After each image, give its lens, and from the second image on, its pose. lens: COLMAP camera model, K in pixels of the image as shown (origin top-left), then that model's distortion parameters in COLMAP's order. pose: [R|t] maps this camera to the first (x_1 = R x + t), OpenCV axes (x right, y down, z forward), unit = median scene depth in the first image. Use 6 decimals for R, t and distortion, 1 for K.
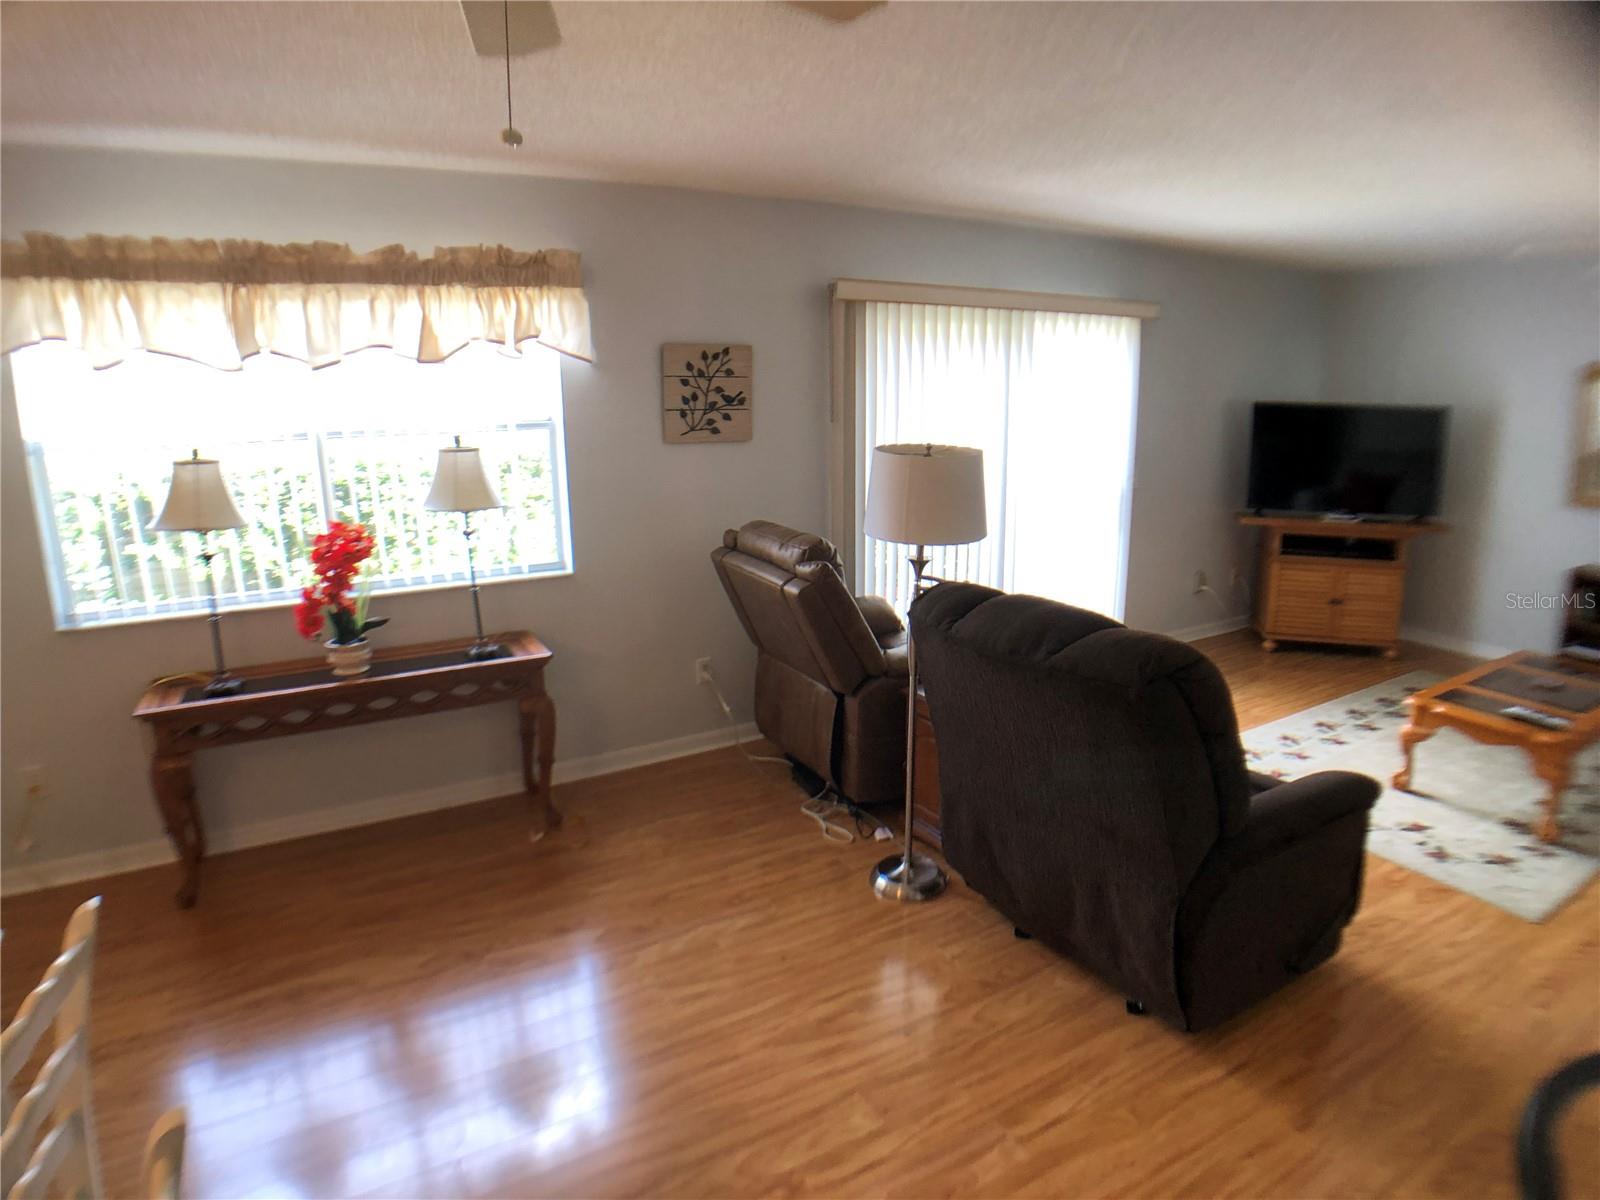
lens RADIAL K [[913.3, 0, 771.9], [0, 913.3, 596.8], [0, 0, 1]] dist [-0.081263, -0.000536]
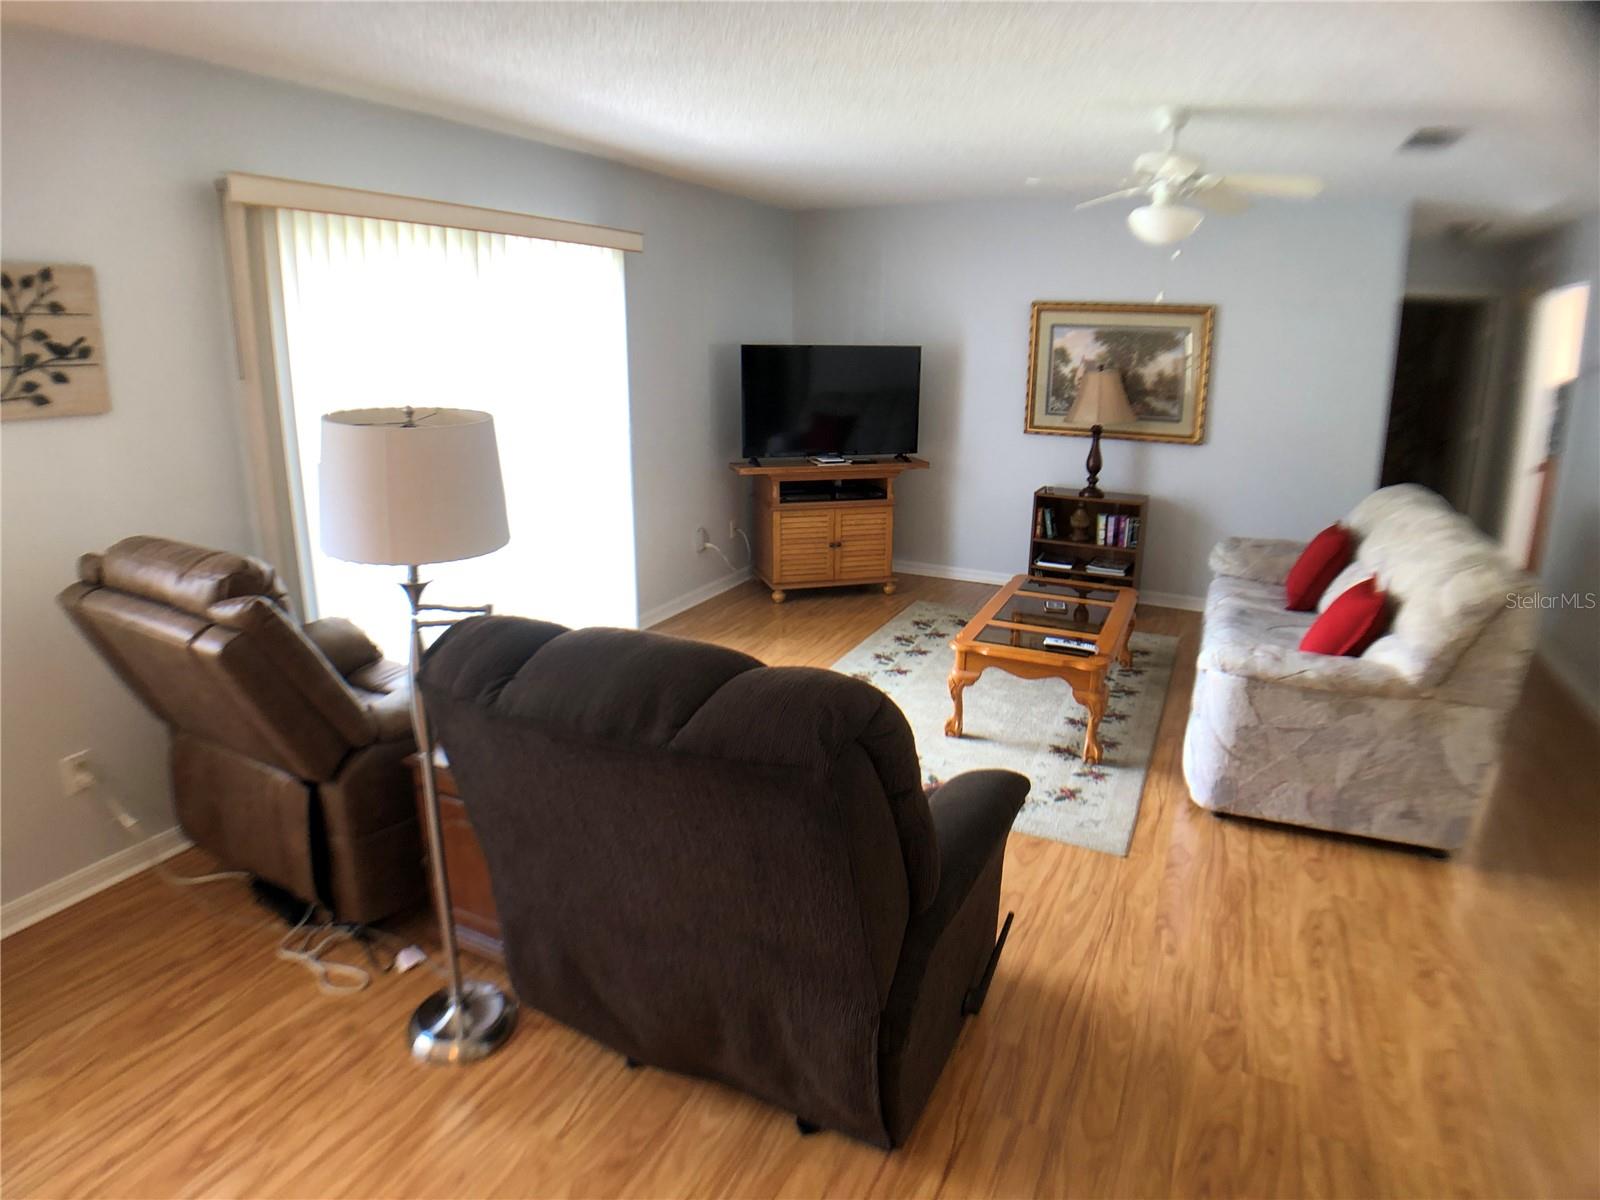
lens RADIAL K [[908.6, 0, 779.0], [0, 908.6, 563.2], [0, 0, 1]] dist [-0.100068, 0.027133]
pose [[0.821286, -0.125160, 0.556618, 0.016435], [0.116569, 0.991871, 0.051033, -0.046950], [-0.558481, 0.022971, 0.829200, 0.258748]]
